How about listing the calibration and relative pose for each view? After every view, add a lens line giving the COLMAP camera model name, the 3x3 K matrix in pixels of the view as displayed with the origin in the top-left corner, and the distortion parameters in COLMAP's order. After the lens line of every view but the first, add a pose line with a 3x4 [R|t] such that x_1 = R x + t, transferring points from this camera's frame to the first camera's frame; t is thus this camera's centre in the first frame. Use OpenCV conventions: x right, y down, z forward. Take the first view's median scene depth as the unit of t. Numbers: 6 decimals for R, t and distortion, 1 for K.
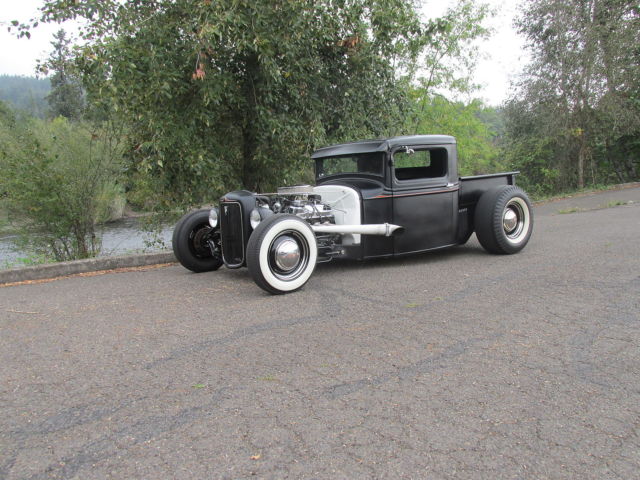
lens RADIAL K [[522.8, 0, 318.9], [0, 522.8, 239.1], [0, 0, 1]] dist [-0.027574, -0.003909]
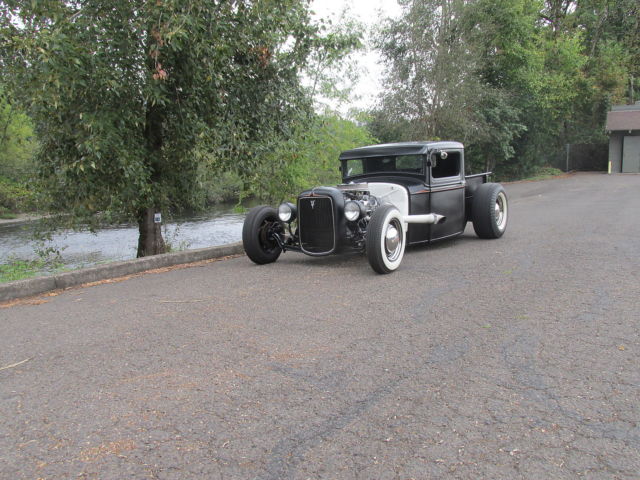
lens RADIAL K [[522.8, 0, 318.7], [0, 522.8, 242.9], [0, 0, 1]] dist [-0.027574, -0.003909]
pose [[0.952989, -0.036632, 0.300783, -0.457228], [0.037616, 0.999289, 0.002523, 0.022680], [-0.300661, 0.008909, 0.953689, -0.059895]]
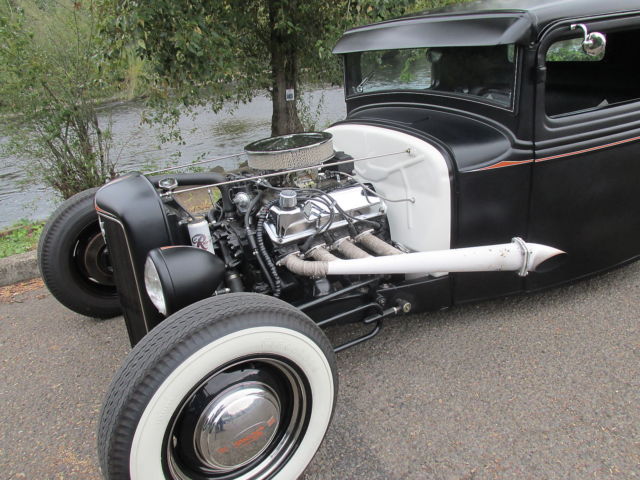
lens RADIAL K [[522.8, 0, 323.7], [0, 522.8, 241.8], [0, 0, 1]] dist [-0.027574, -0.003909]
pose [[0.995602, -0.013130, -0.092757, 0.018673], [0.036794, 0.965372, 0.258269, -0.127820], [0.086154, -0.260546, 0.961610, 0.583003]]
